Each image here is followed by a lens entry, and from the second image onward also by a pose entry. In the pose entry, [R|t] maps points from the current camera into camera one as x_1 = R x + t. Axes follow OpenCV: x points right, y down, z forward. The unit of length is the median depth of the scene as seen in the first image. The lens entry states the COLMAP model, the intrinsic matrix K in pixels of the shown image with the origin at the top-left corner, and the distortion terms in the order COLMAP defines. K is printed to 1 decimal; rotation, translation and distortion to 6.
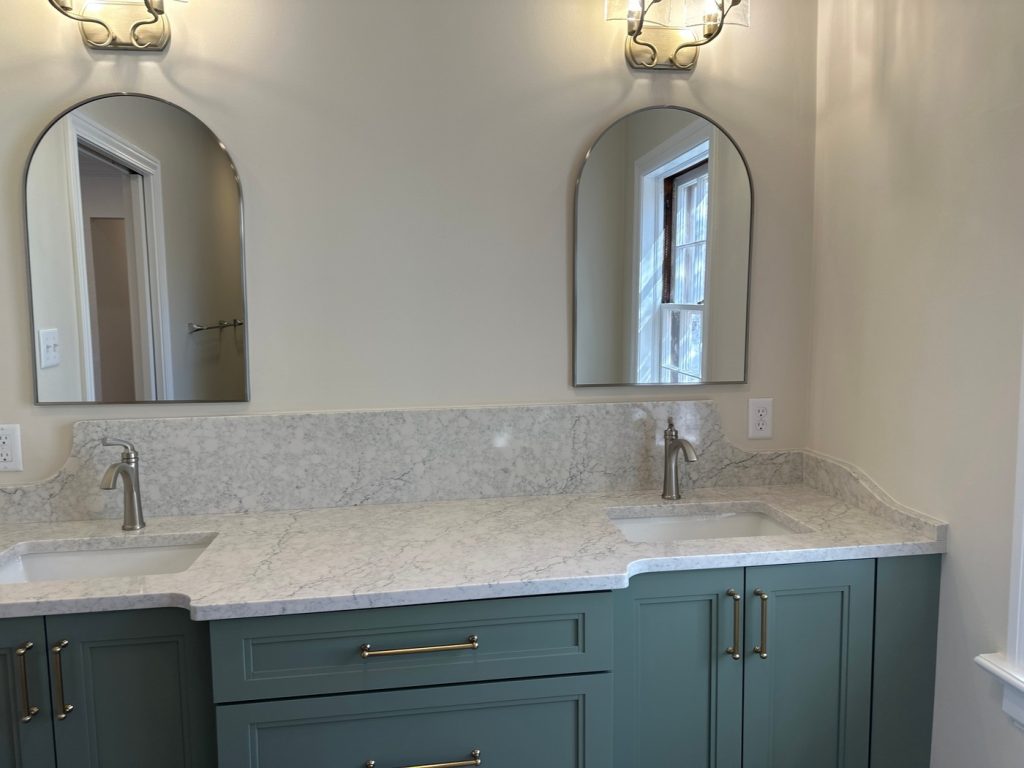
lens RADIAL K [[715.4, 0, 525.1], [0, 715.4, 381.7], [0, 0, 1]] dist [0.110473, -0.115931]
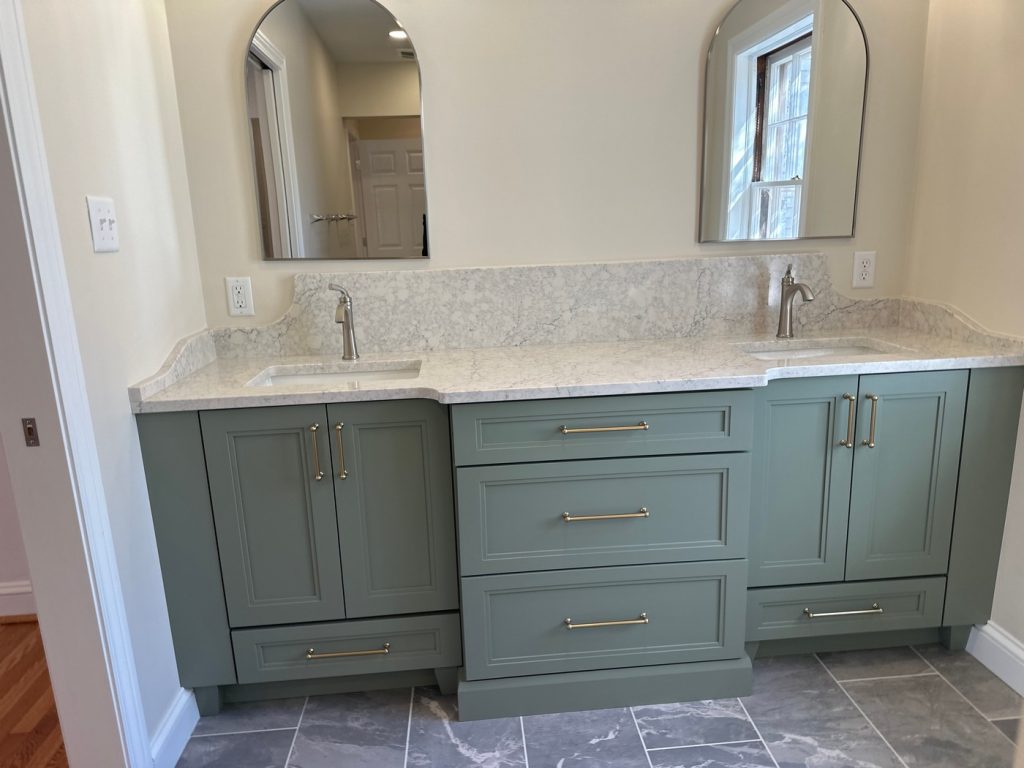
lens RADIAL K [[715.4, 0, 524.5], [0, 715.4, 390.1], [0, 0, 1]] dist [0.110473, -0.115931]
pose [[0.998254, -0.005946, -0.058760, -0.153427], [0.013655, 0.991198, 0.131680, 0.088627], [0.057460, -0.132253, 0.989549, -0.205076]]
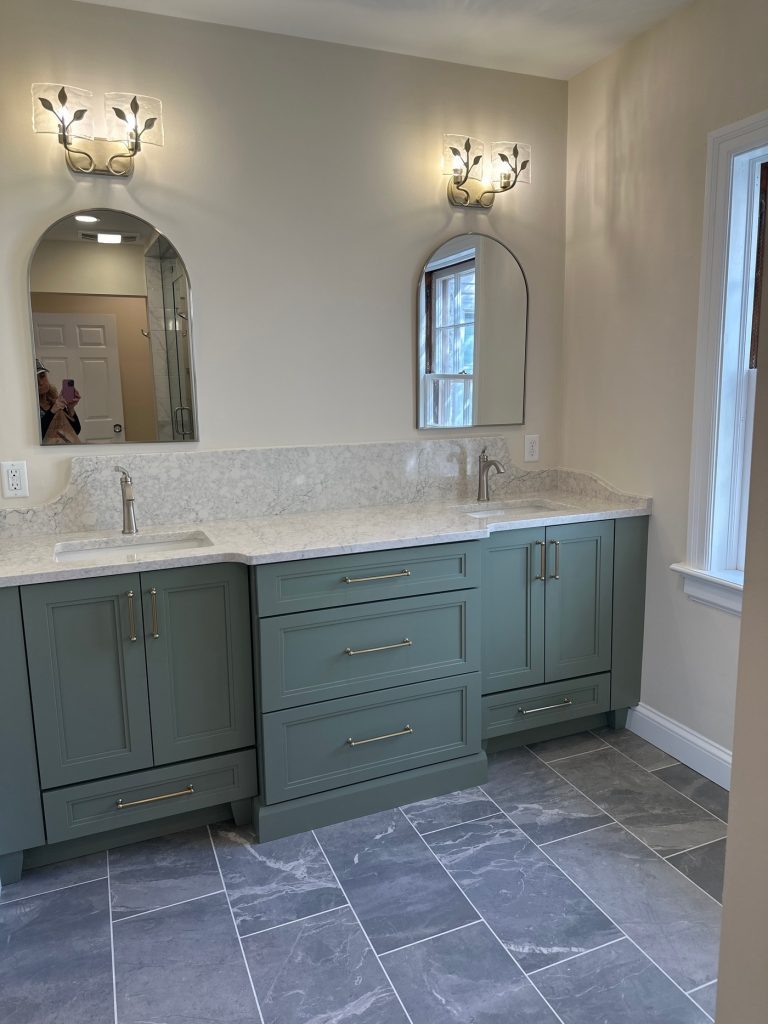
lens RADIAL K [[715.4, 0, 389.4], [0, 715.4, 504.4], [0, 0, 1]] dist [0.110473, -0.115931]
pose [[0.969136, -0.045271, 0.242333, -0.365636], [0.030104, 0.997370, 0.065931, 0.066698], [-0.244680, -0.056601, 0.967950, -0.417791]]
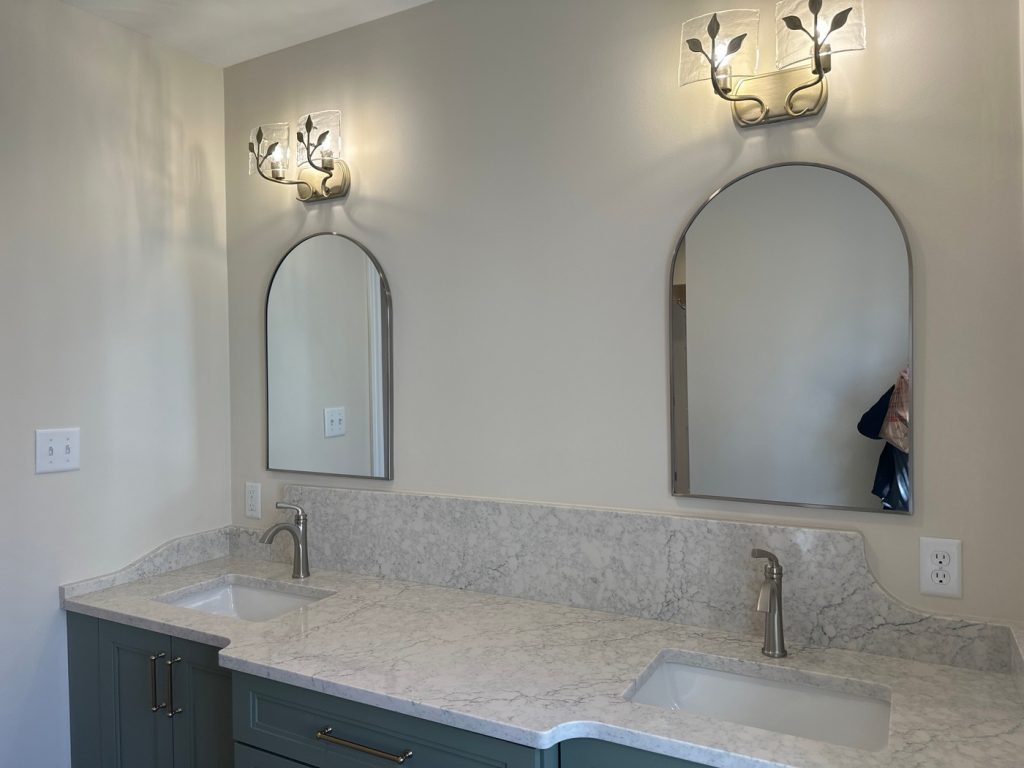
lens RADIAL K [[726.5, 0, 517.5], [0, 726.5, 378.1], [0, 0, 1]] dist [0.064228, -0.077380]
pose [[0.797359, 0.005082, -0.603484, 0.473090], [-0.053820, 0.996579, -0.062718, -0.071451], [0.601101, 0.082489, 0.794905, 0.190080]]
